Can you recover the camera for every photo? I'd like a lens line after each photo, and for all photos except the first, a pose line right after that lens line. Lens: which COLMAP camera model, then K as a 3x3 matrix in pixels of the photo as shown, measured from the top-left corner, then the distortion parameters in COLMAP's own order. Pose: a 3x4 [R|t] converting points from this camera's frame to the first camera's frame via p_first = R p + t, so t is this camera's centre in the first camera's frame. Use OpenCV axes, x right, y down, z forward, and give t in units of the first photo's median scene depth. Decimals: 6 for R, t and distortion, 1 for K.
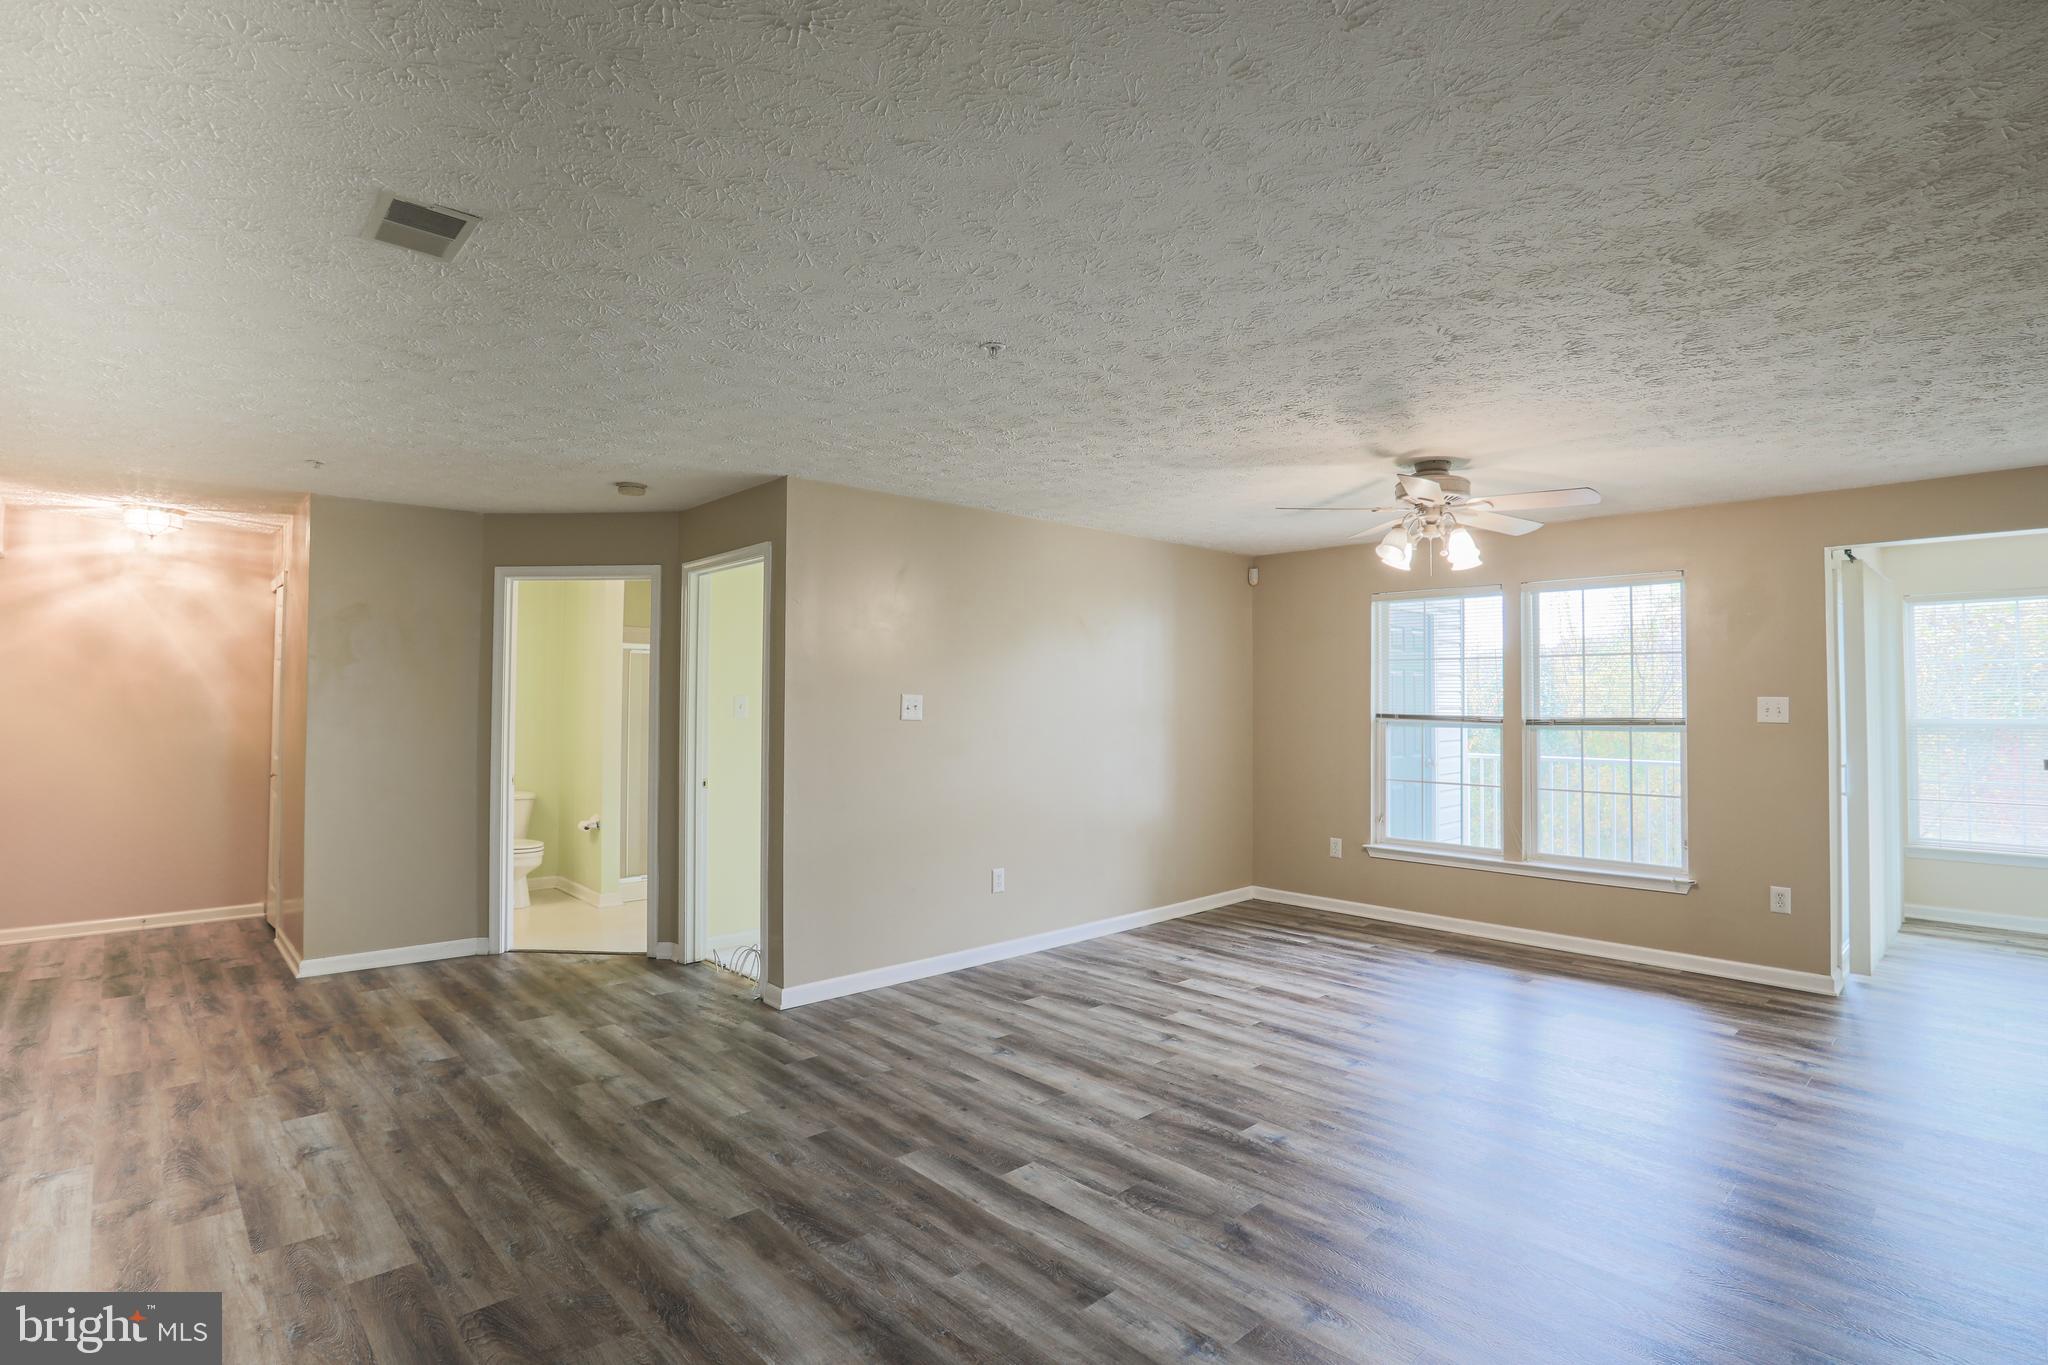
lens RADIAL K [[995.3, 0, 1039.5], [0, 995.3, 664.2], [0, 0, 1]] dist [-0.059740, 0.021627]
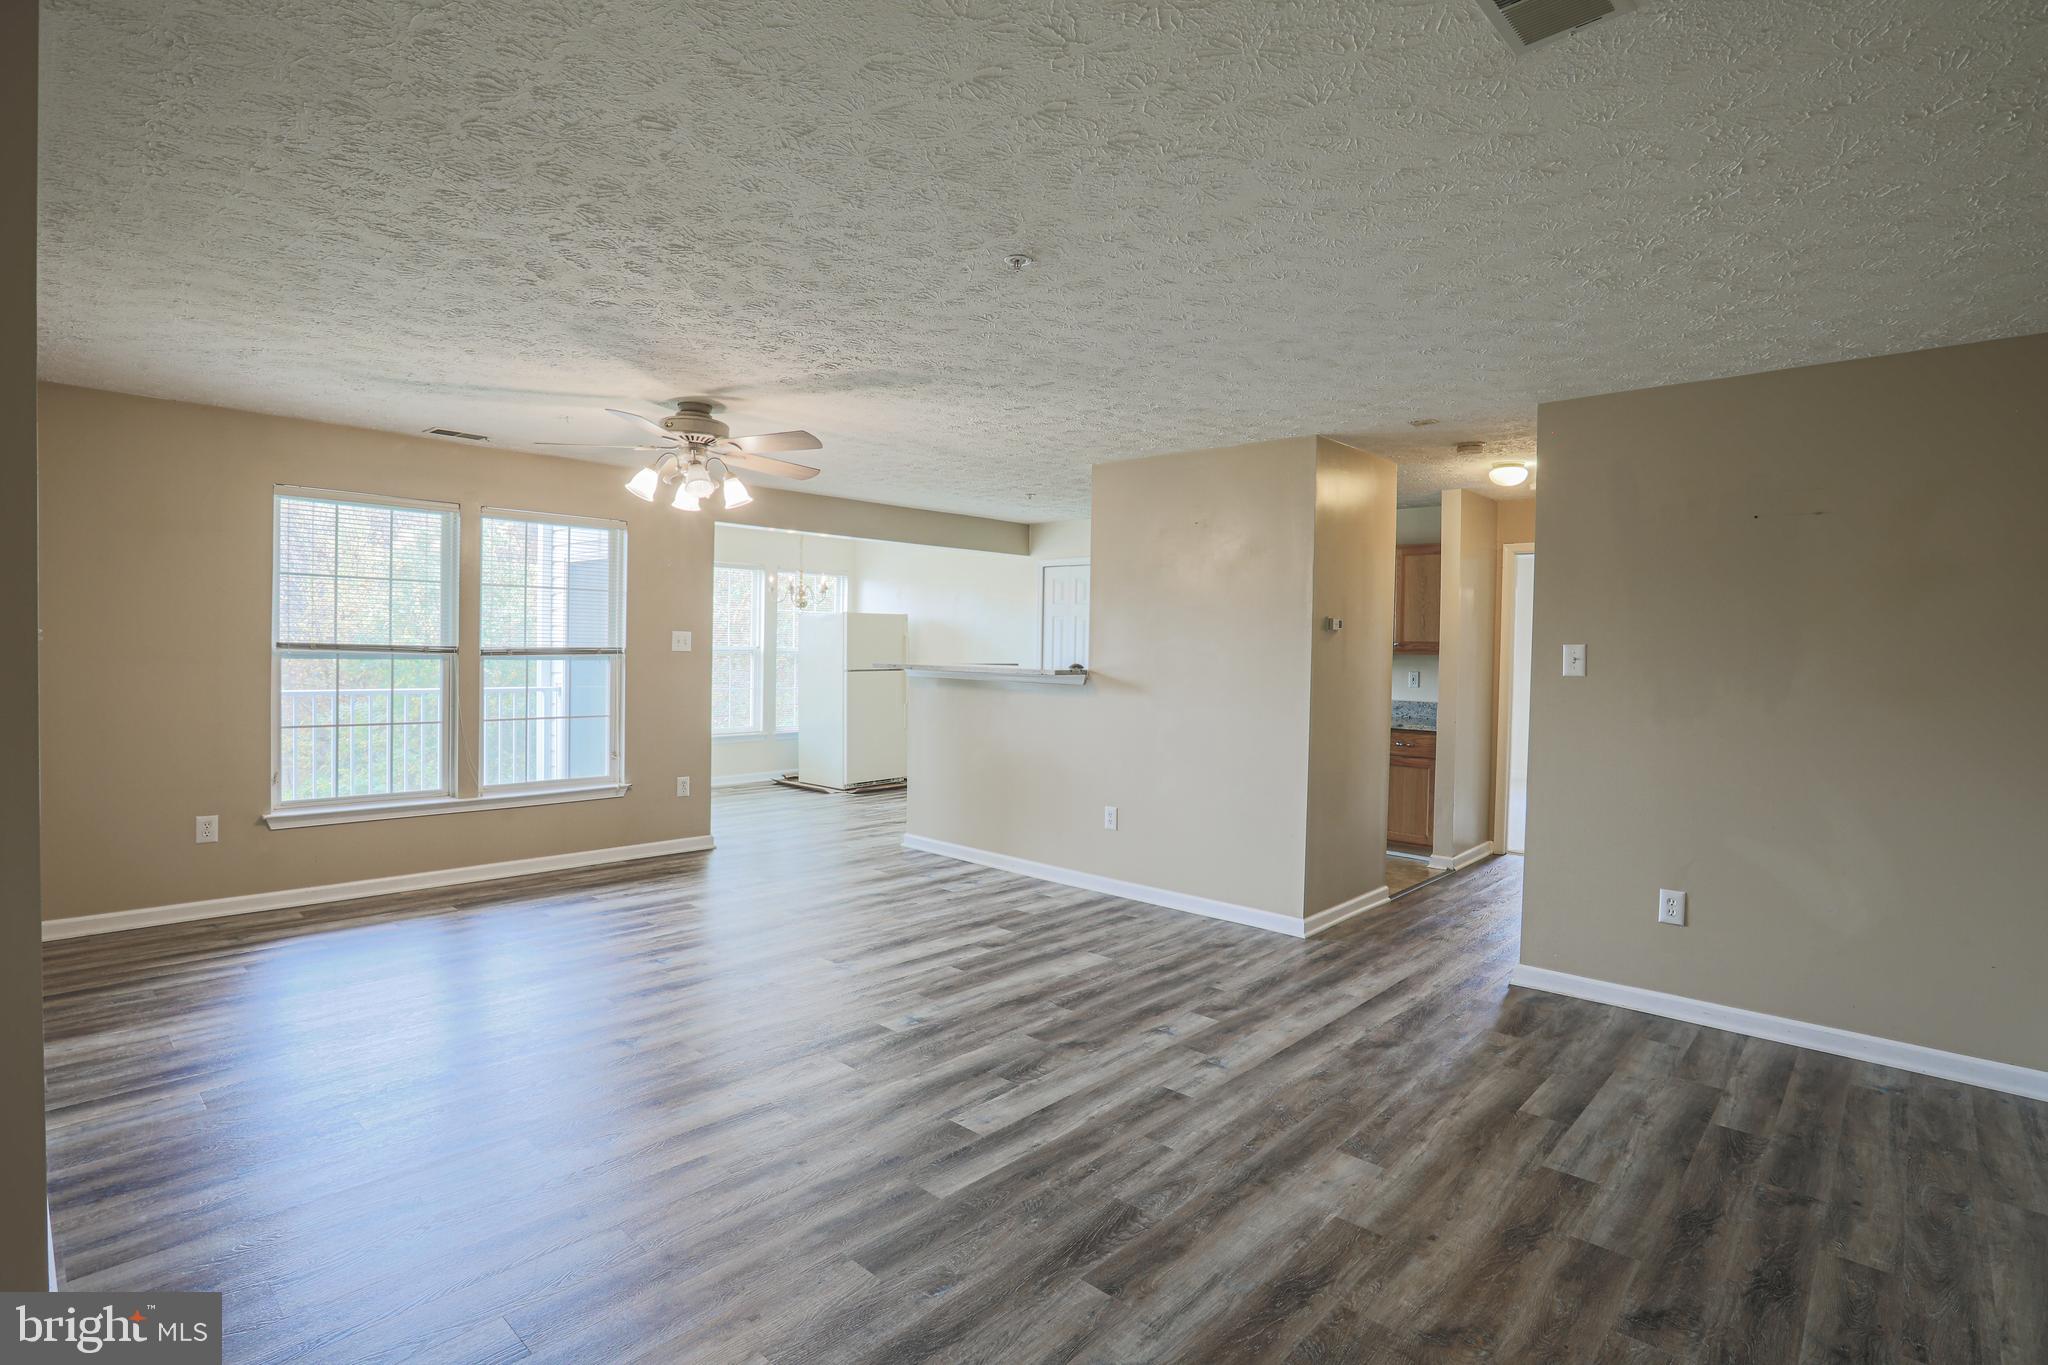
lens RADIAL K [[995.3, 0, 1039.5], [0, 995.3, 664.2], [0, 0, 1]] dist [-0.059740, 0.021627]
pose [[-0.068212, -0.024633, 0.997367, -0.771114], [-0.058050, 0.998099, 0.020681, 0.029371], [-0.995981, -0.056486, -0.069513, 0.805010]]
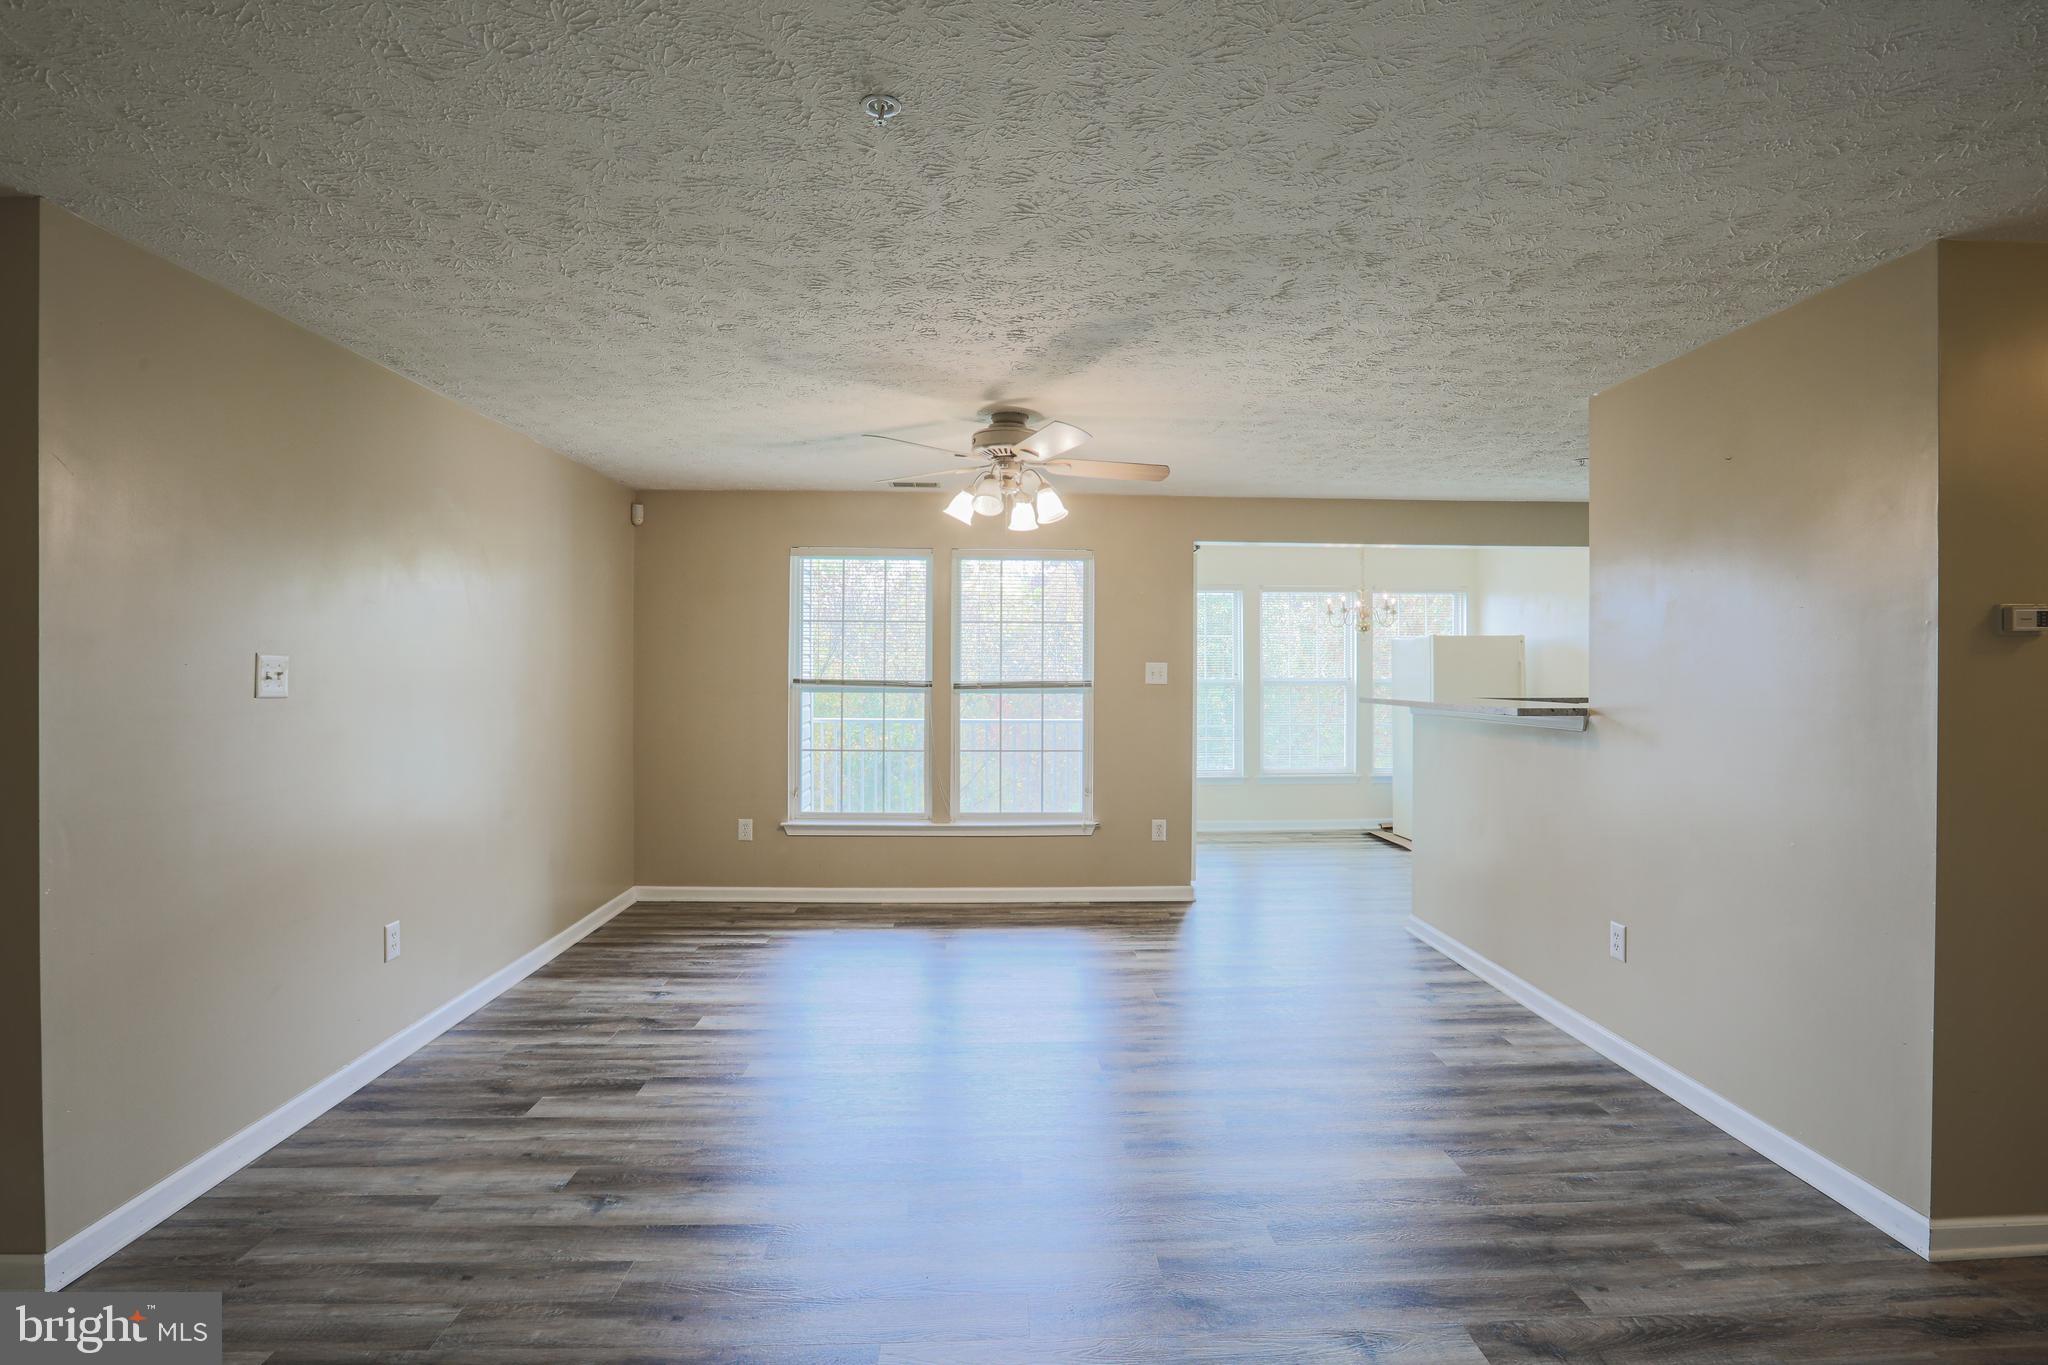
lens RADIAL K [[995.3, 0, 1039.5], [0, 995.3, 664.2], [0, 0, 1]] dist [-0.059740, 0.021627]
pose [[0.654075, 0.000948, 0.756429, -0.355259], [-0.029536, 0.999269, 0.024287, 0.013012], [-0.755853, -0.038227, 0.653625, 0.396538]]
